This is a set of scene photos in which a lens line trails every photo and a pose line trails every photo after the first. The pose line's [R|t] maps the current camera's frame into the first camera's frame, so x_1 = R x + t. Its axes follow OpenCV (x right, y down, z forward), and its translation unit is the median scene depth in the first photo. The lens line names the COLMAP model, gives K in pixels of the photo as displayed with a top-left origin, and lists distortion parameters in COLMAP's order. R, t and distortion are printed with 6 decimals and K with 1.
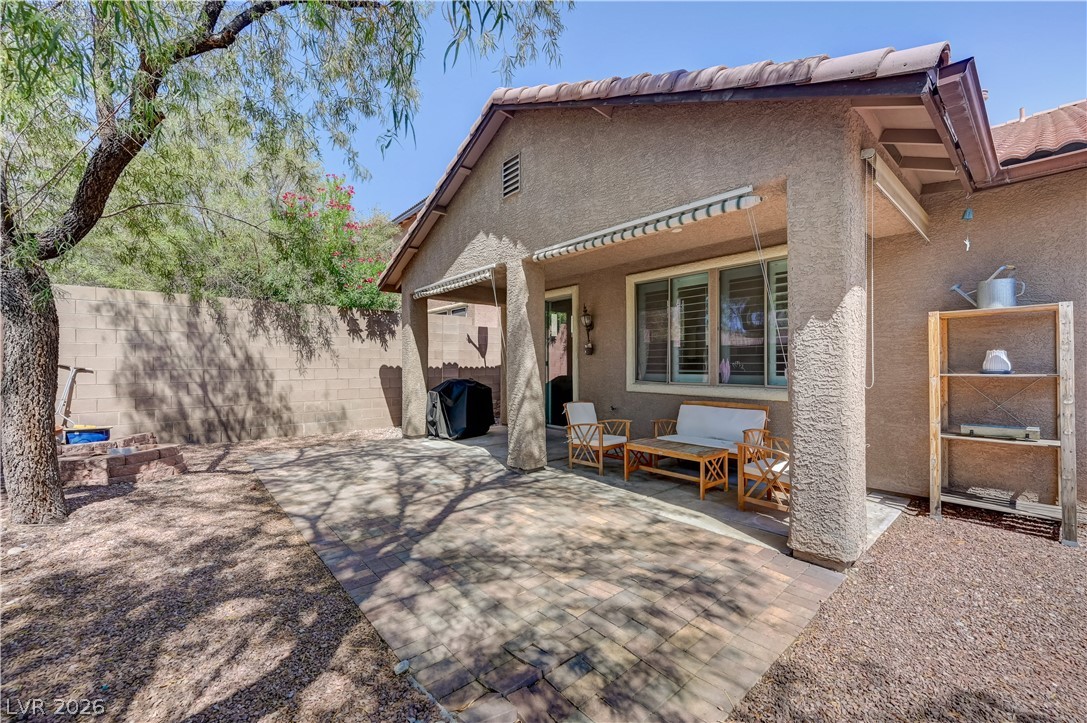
lens RADIAL K [[430.2, 0, 542.8], [0, 430.2, 370.5], [0, 0, 1]] dist [-0.001002, 0.000331]
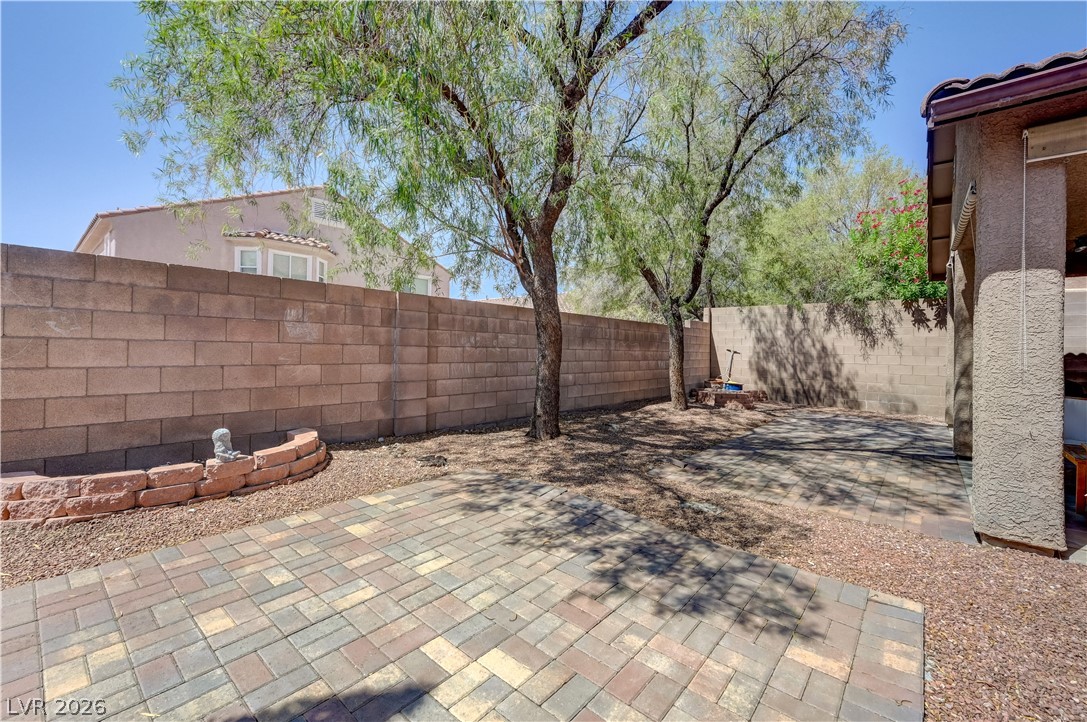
lens RADIAL K [[448.3, 0, 543.6], [0, 448.3, 342.8], [0, 0, 1]] dist [-0.002282, 0.000291]
pose [[0.145965, -0.007730, -0.989260, 0.953801], [-0.035647, 0.999279, -0.013068, 0.017441], [0.988647, 0.037171, 0.145584, -0.131697]]
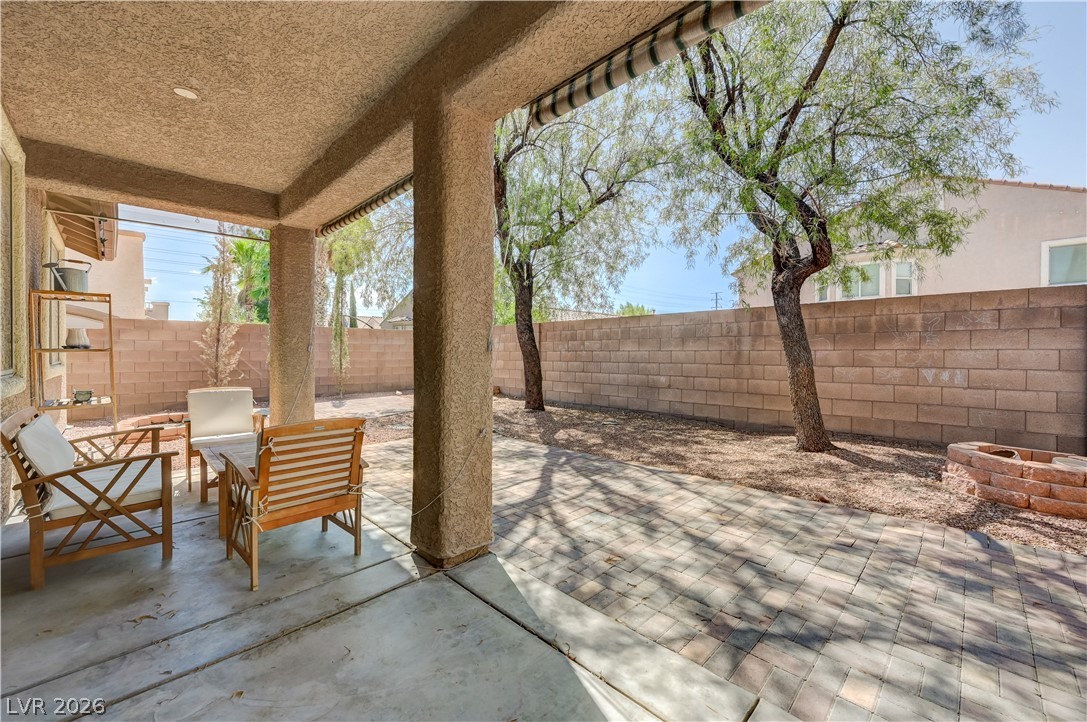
lens RADIAL K [[430.2, 0, 533.7], [0, 430.2, 354.7], [0, 0, 1]] dist [-0.001002, 0.000331]
pose [[-0.998555, 0.000034, -0.053741, -0.113298], [-0.000872, 0.999858, 0.016830, 0.004441], [0.053734, 0.016852, -0.998413, 1.721850]]
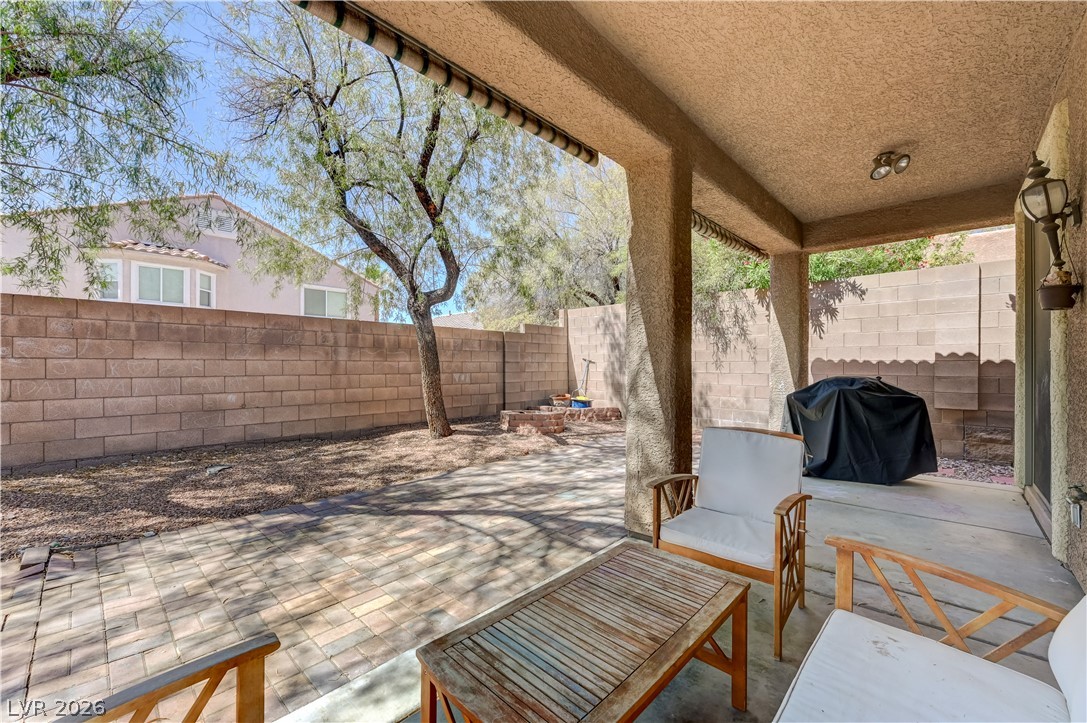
lens RADIAL K [[430.2, 0, 558.2], [0, 430.2, 350.1], [0, 0, 1]] dist [-0.001002, 0.000331]
pose [[0.113325, -0.033432, -0.992995, 0.582984], [-0.016827, 0.999226, -0.035563, 0.016449], [0.993415, 0.020739, 0.112675, 0.946206]]
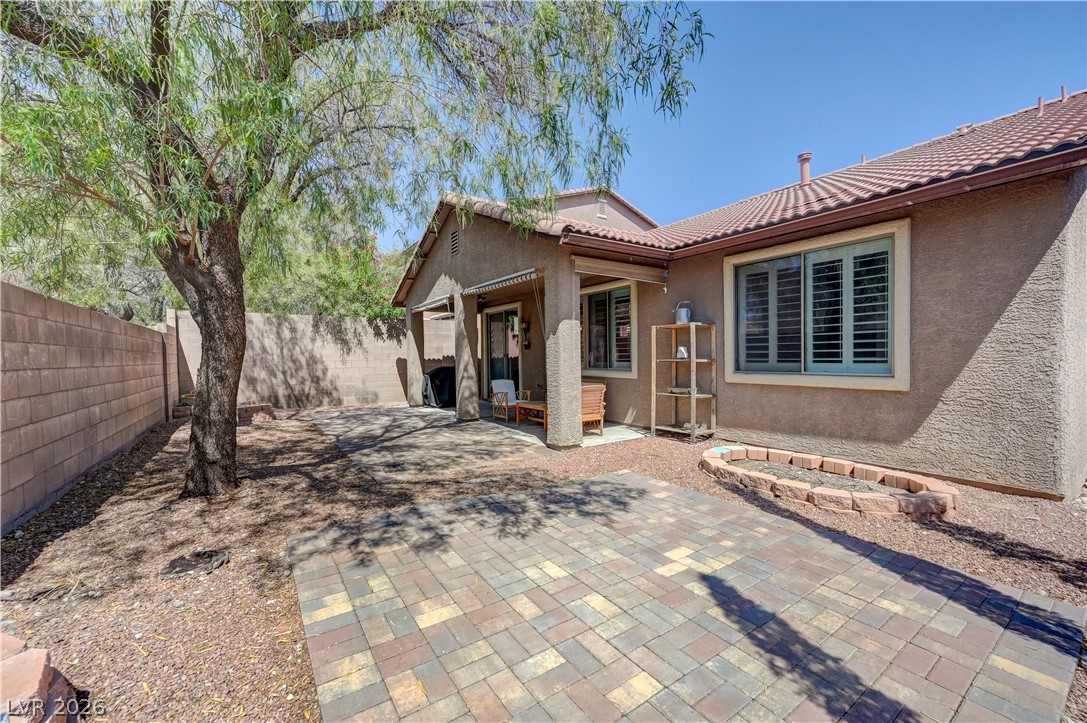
lens RADIAL K [[430.2, 0, 538.4], [0, 430.2, 365.3], [0, 0, 1]] dist [-0.001002, 0.000331]
pose [[0.992757, -0.005678, -0.120007, 0.495067], [0.006486, 0.999959, 0.006338, 0.012533], [0.119966, -0.007070, 0.992753, -0.679608]]
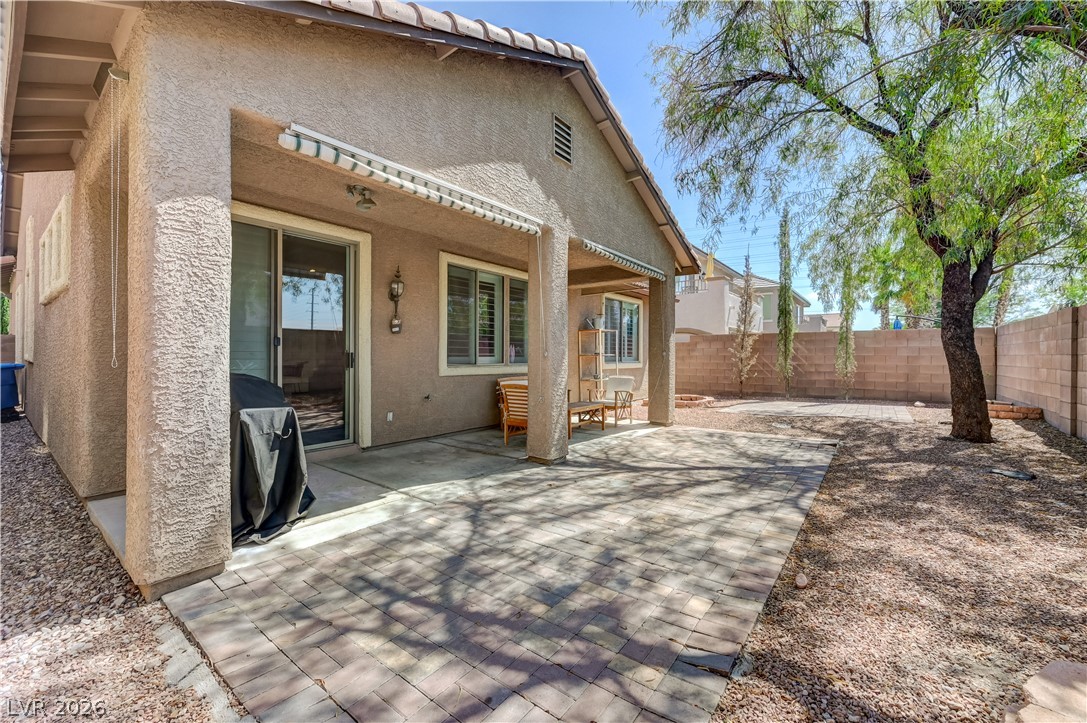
lens RADIAL K [[430.2, 0, 558.9], [0, 430.2, 348.9], [0, 0, 1]] dist [-0.001002, 0.000331]
pose [[-0.216752, 0.018587, 0.976050, -1.087655], [0.012032, 0.999794, -0.016367, 0.012015], [-0.976153, 0.008197, -0.216931, 1.363703]]
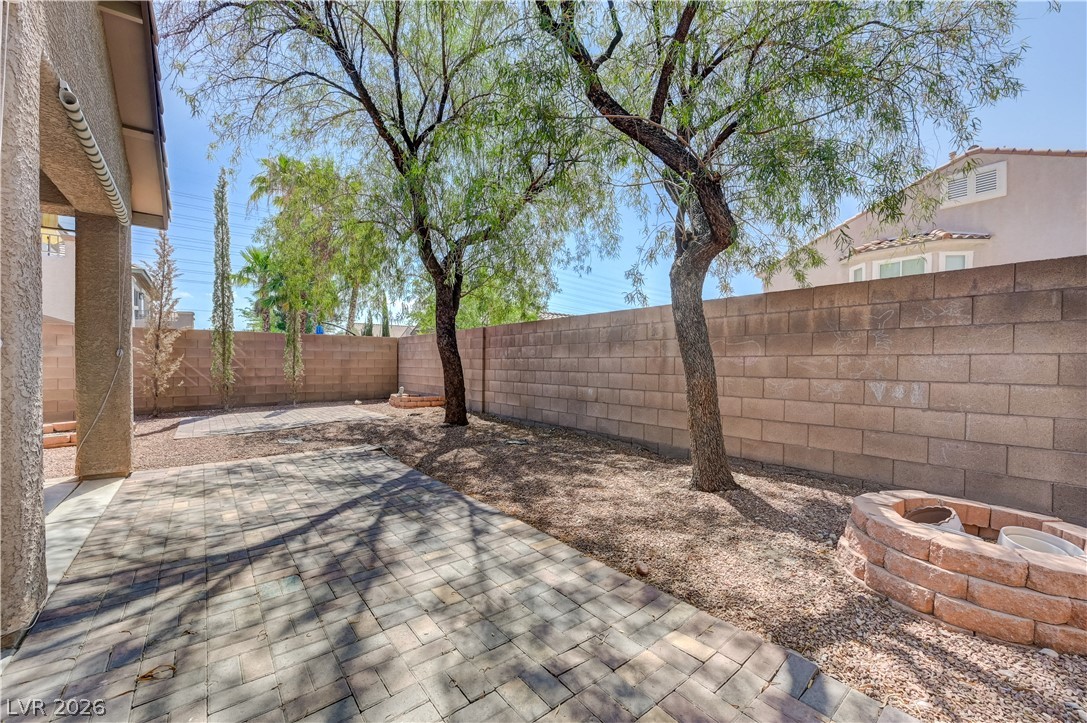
lens RADIAL K [[430.2, 0, 538.2], [0, 430.2, 368.1], [0, 0, 1]] dist [-0.001002, 0.000331]
pose [[-0.998595, -0.003860, 0.052847, -0.568267], [-0.002435, 0.999632, 0.027007, 0.012785], [-0.052931, 0.026840, -0.998237, 1.515852]]
